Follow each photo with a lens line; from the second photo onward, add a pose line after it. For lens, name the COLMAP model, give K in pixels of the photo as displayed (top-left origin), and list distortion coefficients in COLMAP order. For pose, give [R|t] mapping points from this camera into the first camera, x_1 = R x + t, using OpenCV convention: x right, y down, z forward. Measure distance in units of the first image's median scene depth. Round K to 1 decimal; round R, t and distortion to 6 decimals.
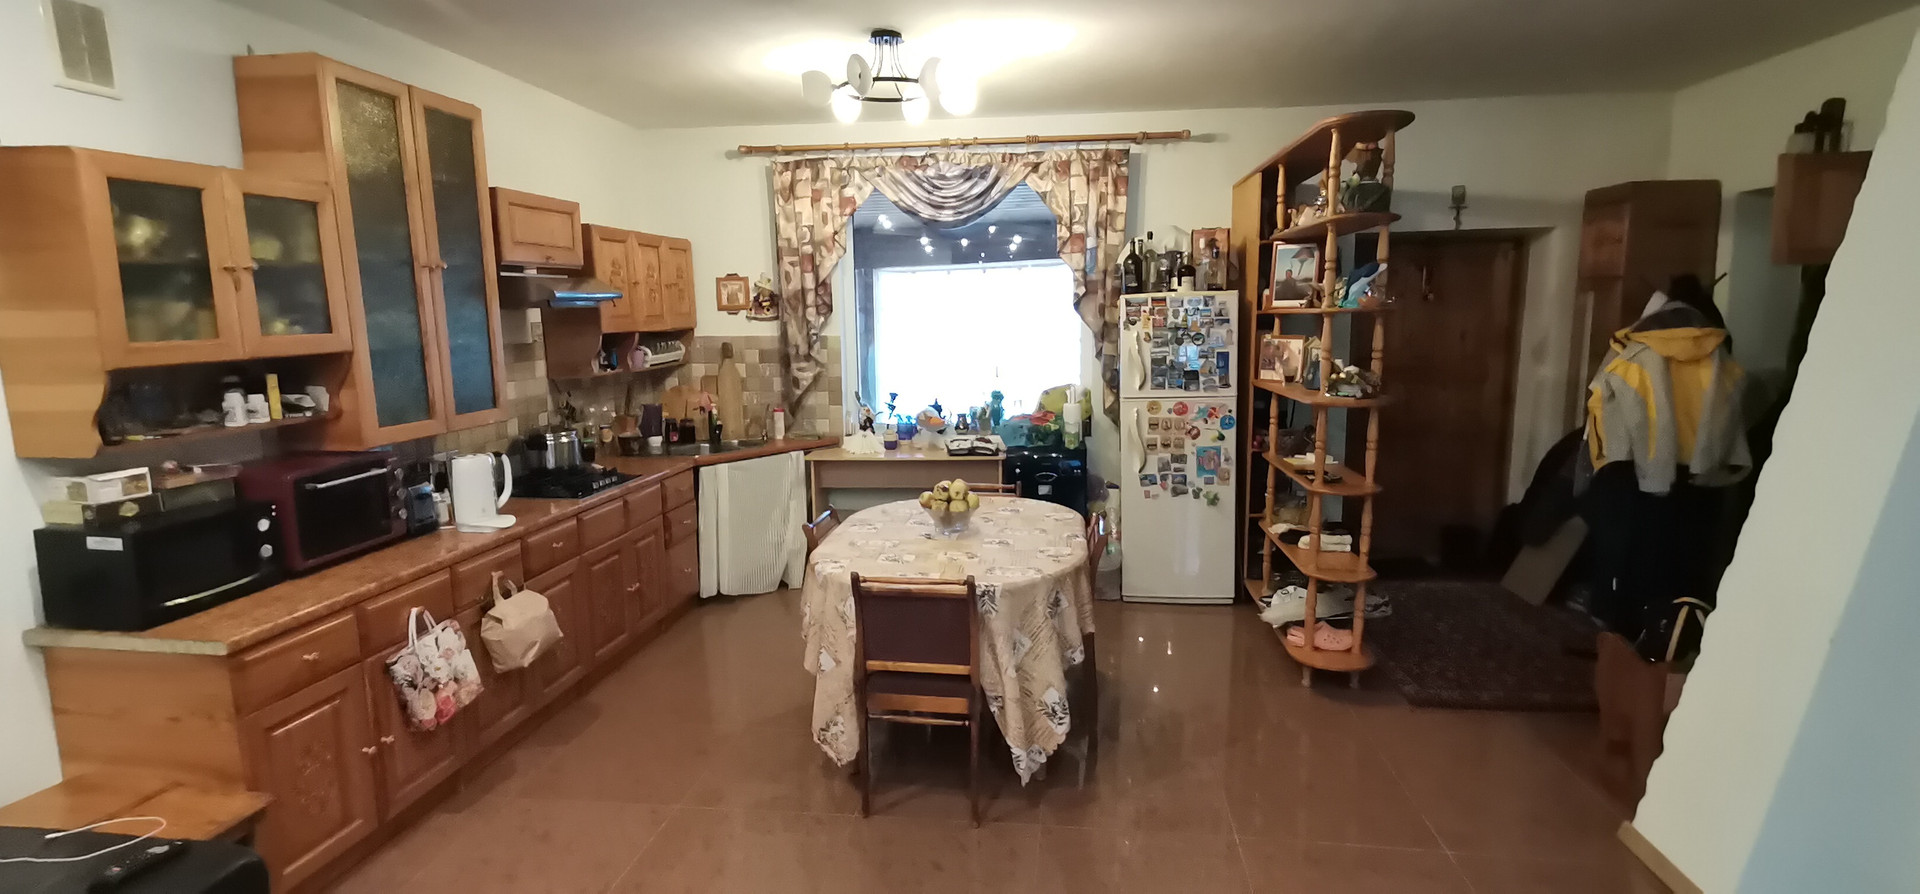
lens RADIAL K [[945.2, 0, 955.1], [0, 945.2, 458.8], [0, 0, 1]] dist [0.076630, -0.064246]
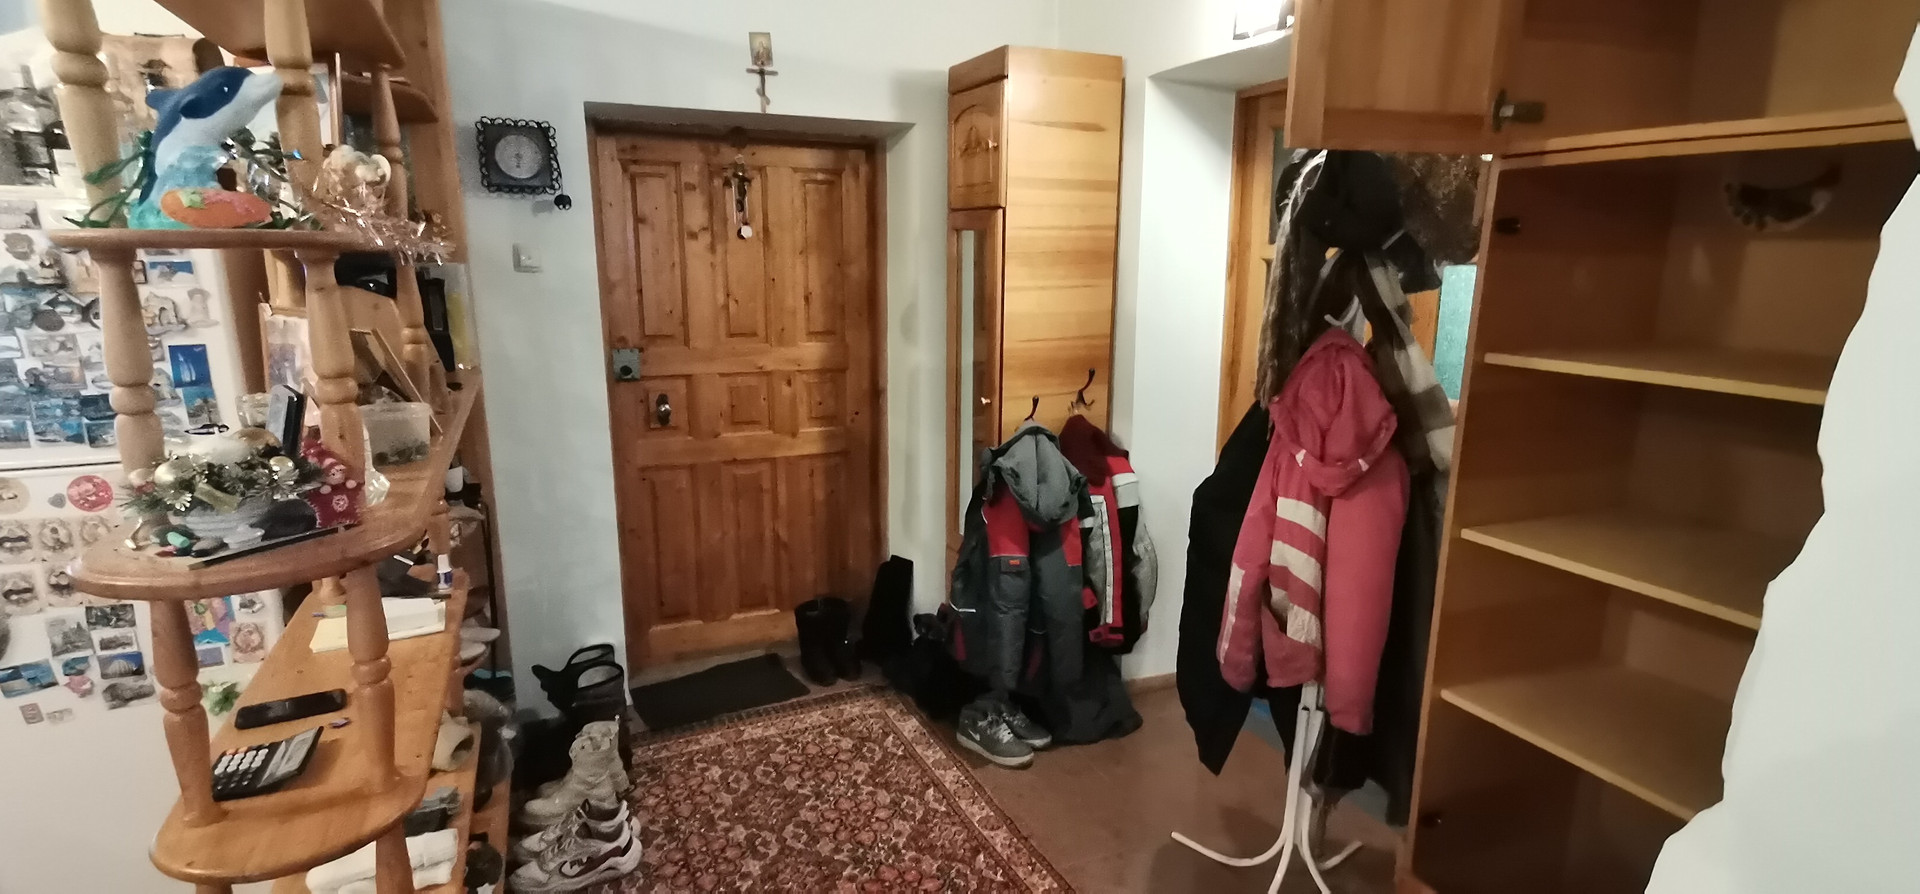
lens RADIAL K [[945.2, 0, 955.1], [0, 945.2, 458.8], [0, 0, 1]] dist [0.076630, -0.064246]
pose [[0.869195, -0.089427, 0.486315, 0.351426], [0.060934, 0.995385, 0.074131, -0.073591], [-0.490700, -0.034801, 0.870633, 0.477627]]
